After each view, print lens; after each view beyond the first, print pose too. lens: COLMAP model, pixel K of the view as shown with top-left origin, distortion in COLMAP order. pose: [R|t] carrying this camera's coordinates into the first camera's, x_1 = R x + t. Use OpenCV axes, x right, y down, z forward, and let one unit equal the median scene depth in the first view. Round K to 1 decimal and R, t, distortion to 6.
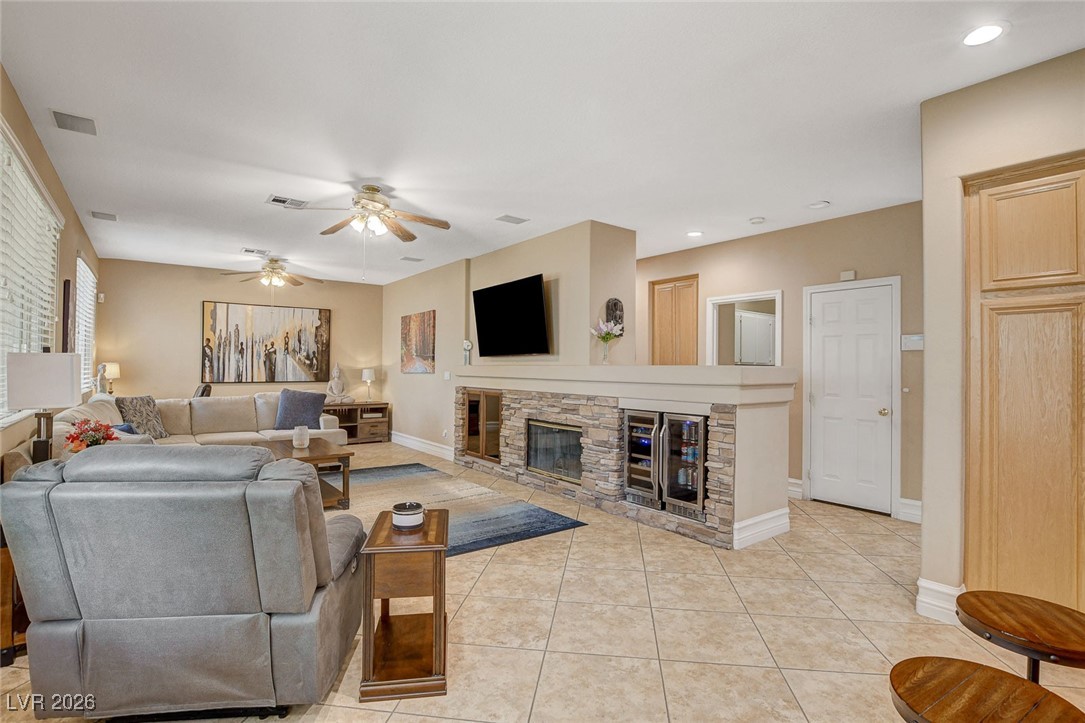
lens RADIAL K [[511.0, 0, 539.8], [0, 511.0, 363.1], [0, 0, 1]] dist [-0.026267, 0.000433]
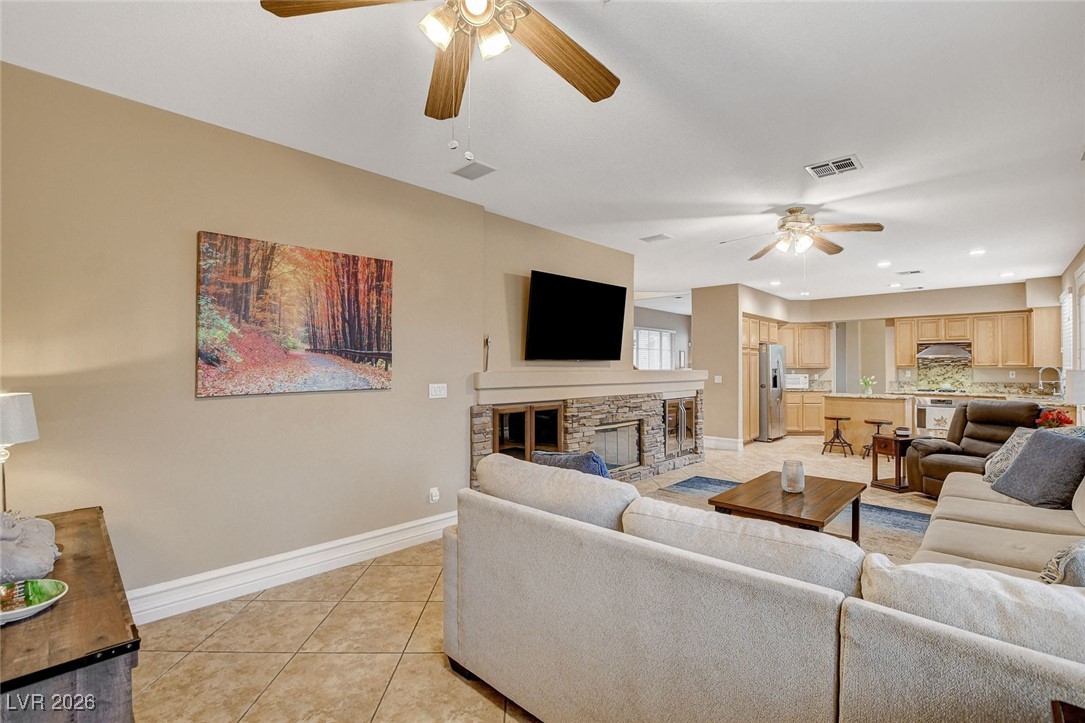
lens RADIAL K [[486.9, 0, 532.8], [0, 486.9, 364.4], [0, 0, 1]] dist [-0.033191, 0.003680]
pose [[-0.152465, -0.002081, 0.988307, -0.706507], [-0.010340, 0.999946, 0.000510, -0.005984], [-0.988255, -0.010141, -0.152478, 0.956049]]
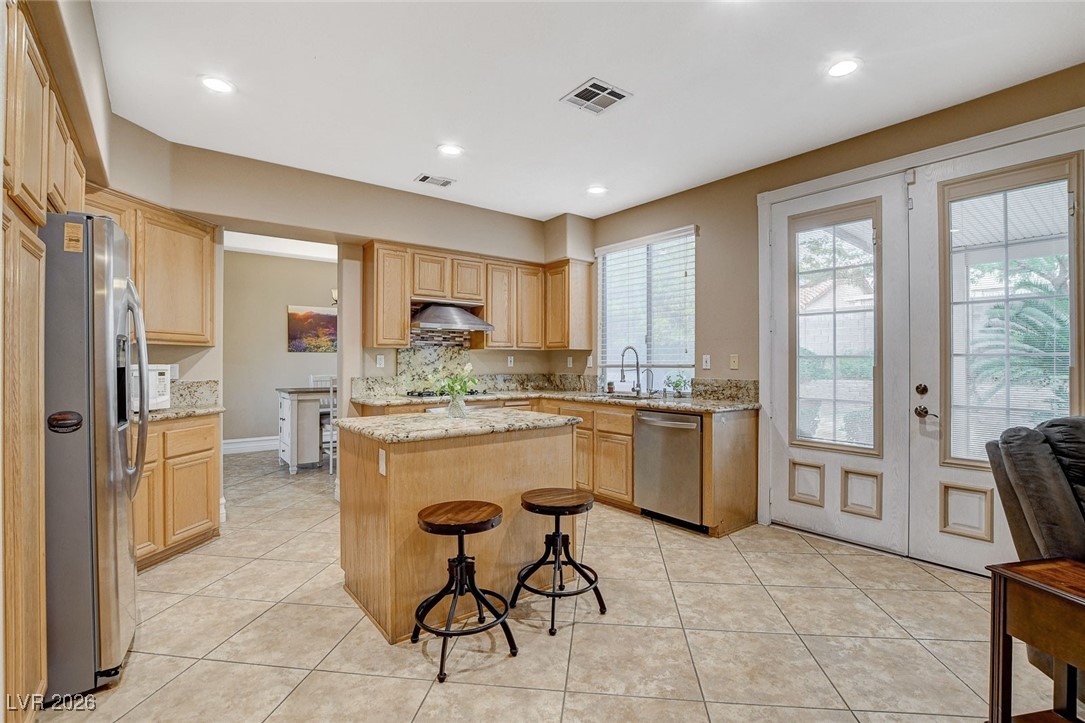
lens RADIAL K [[486.9, 0, 553.7], [0, 486.9, 364.4], [0, 0, 1]] dist [-0.033191, 0.003680]
pose [[-0.999668, -0.008554, -0.024311, 0.108909], [-0.008441, 0.999953, -0.004731, 0.012781], [0.024350, -0.004524, -0.999693, 0.465656]]
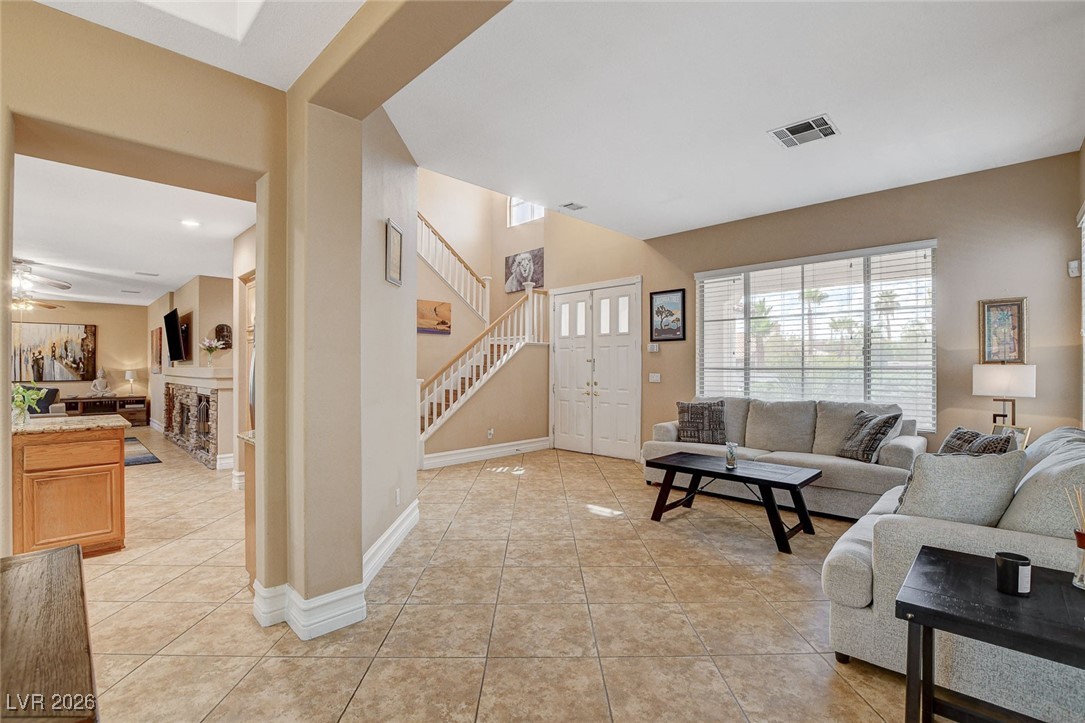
lens RADIAL K [[486.9, 0, 536.5], [0, 486.9, 363.5], [0, 0, 1]] dist [-0.033191, 0.003680]
pose [[0.991768, -0.007173, 0.127848, 0.624481], [0.007027, 0.999974, 0.001593, -0.001327], [-0.127856, -0.000681, 0.991793, -0.398032]]
